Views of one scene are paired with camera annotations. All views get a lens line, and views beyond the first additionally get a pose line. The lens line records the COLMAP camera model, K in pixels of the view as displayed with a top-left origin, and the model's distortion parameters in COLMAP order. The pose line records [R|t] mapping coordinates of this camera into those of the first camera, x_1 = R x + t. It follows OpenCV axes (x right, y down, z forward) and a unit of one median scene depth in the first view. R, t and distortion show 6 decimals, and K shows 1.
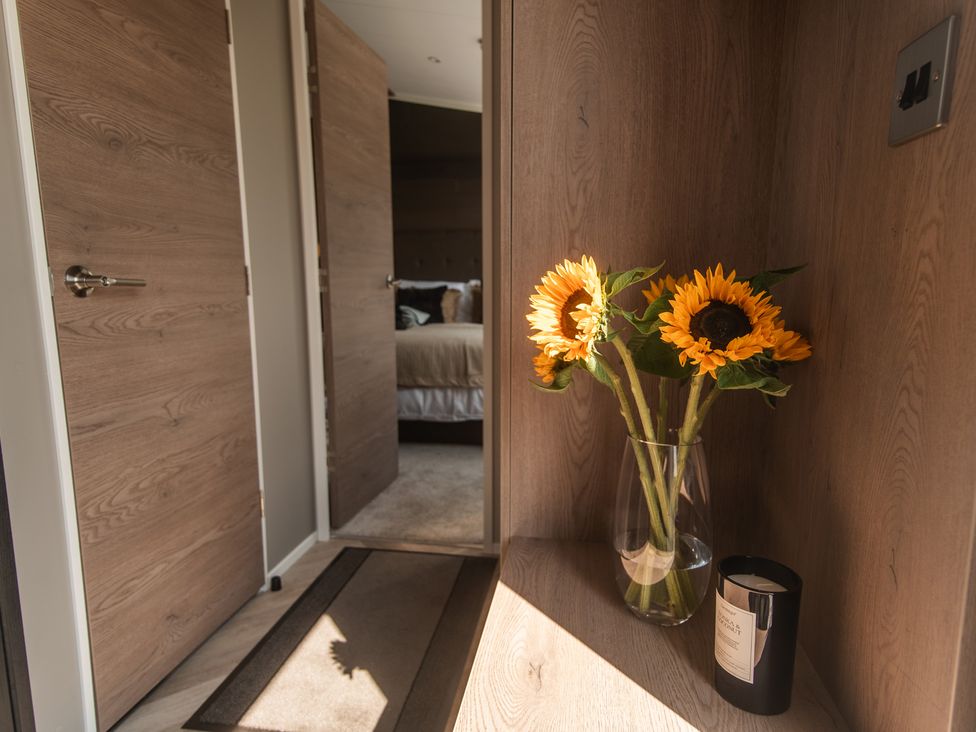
lens RADIAL K [[603.7, 0, 484.0], [0, 603.7, 385.4], [0, 0, 1]] dist [0.030629, -0.001496]
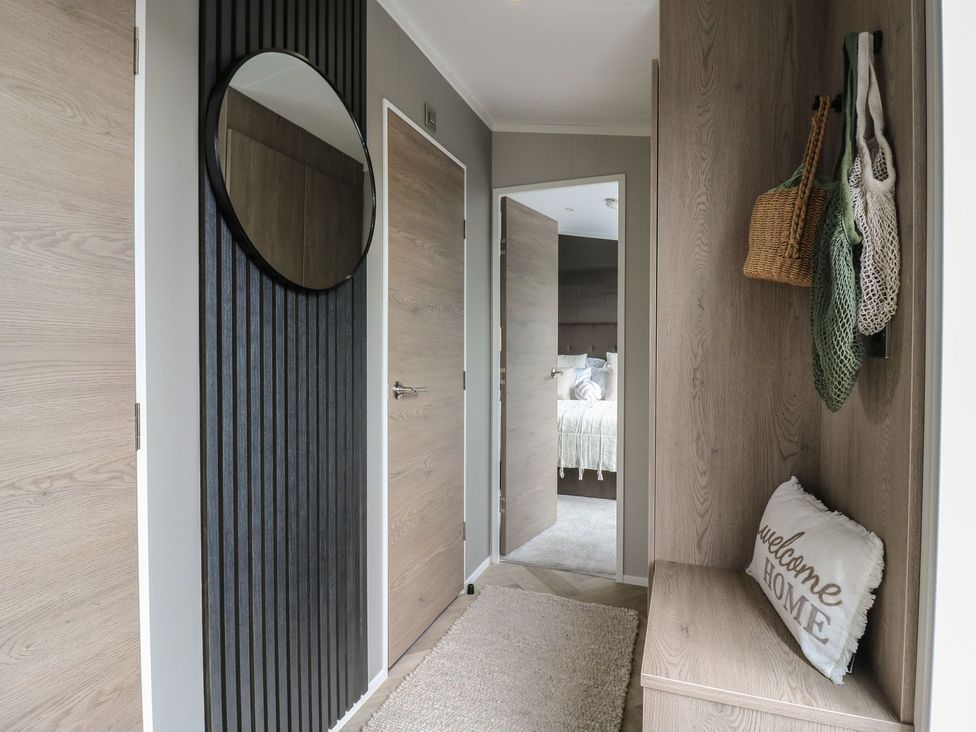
lens RADIAL K [[527.9, 0, 488.0], [0, 527.9, 366.0], [0, 0, 1]] dist [-0.000223, -0.017118]
pose [[0.983204, 0.010384, -0.182217, -0.110797], [-0.036252, 0.989598, -0.139215, -0.030951], [0.178876, 0.143482, 0.973353, -0.380964]]
